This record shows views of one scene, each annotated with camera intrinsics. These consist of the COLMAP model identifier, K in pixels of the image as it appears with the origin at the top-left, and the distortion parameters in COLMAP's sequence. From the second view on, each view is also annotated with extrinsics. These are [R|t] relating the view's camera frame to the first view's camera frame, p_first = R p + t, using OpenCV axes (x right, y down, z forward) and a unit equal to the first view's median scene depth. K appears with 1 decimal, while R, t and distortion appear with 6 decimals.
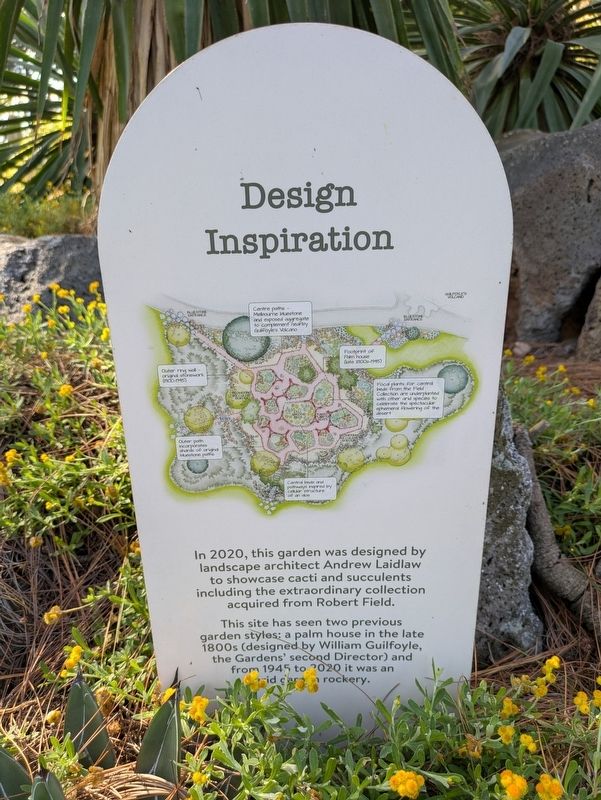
lens RADIAL K [[616.7, 0, 299.9], [0, 616.7, 405.4], [0, 0, 1]] dist [0.000716, -0.002817]
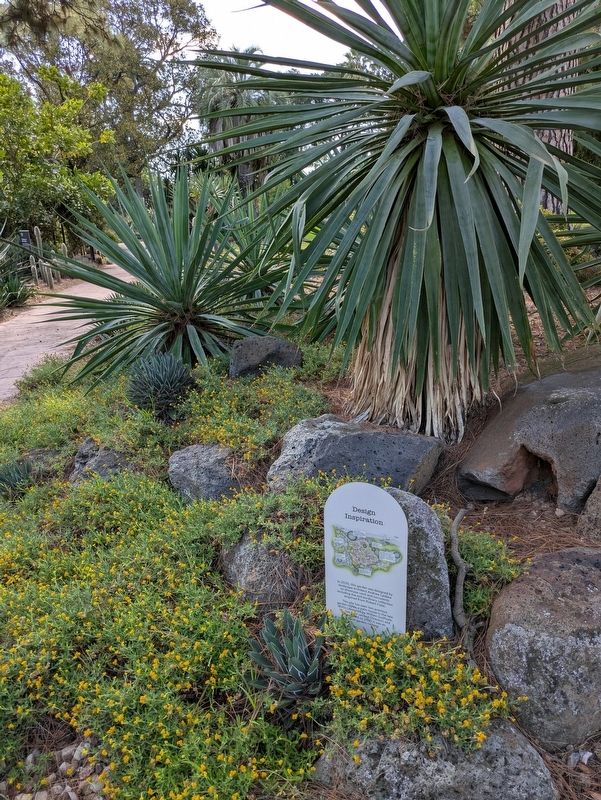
lens RADIAL K [[573.2, 0, 305.0], [0, 573.2, 399.7], [0, 0, 1]] dist [0.025072, -0.011500]
pose [[0.907616, 0.120477, -0.402142, 1.073124], [-0.147634, 0.988346, -0.037107, -0.812138], [0.392984, 0.093049, 0.914825, -2.816377]]
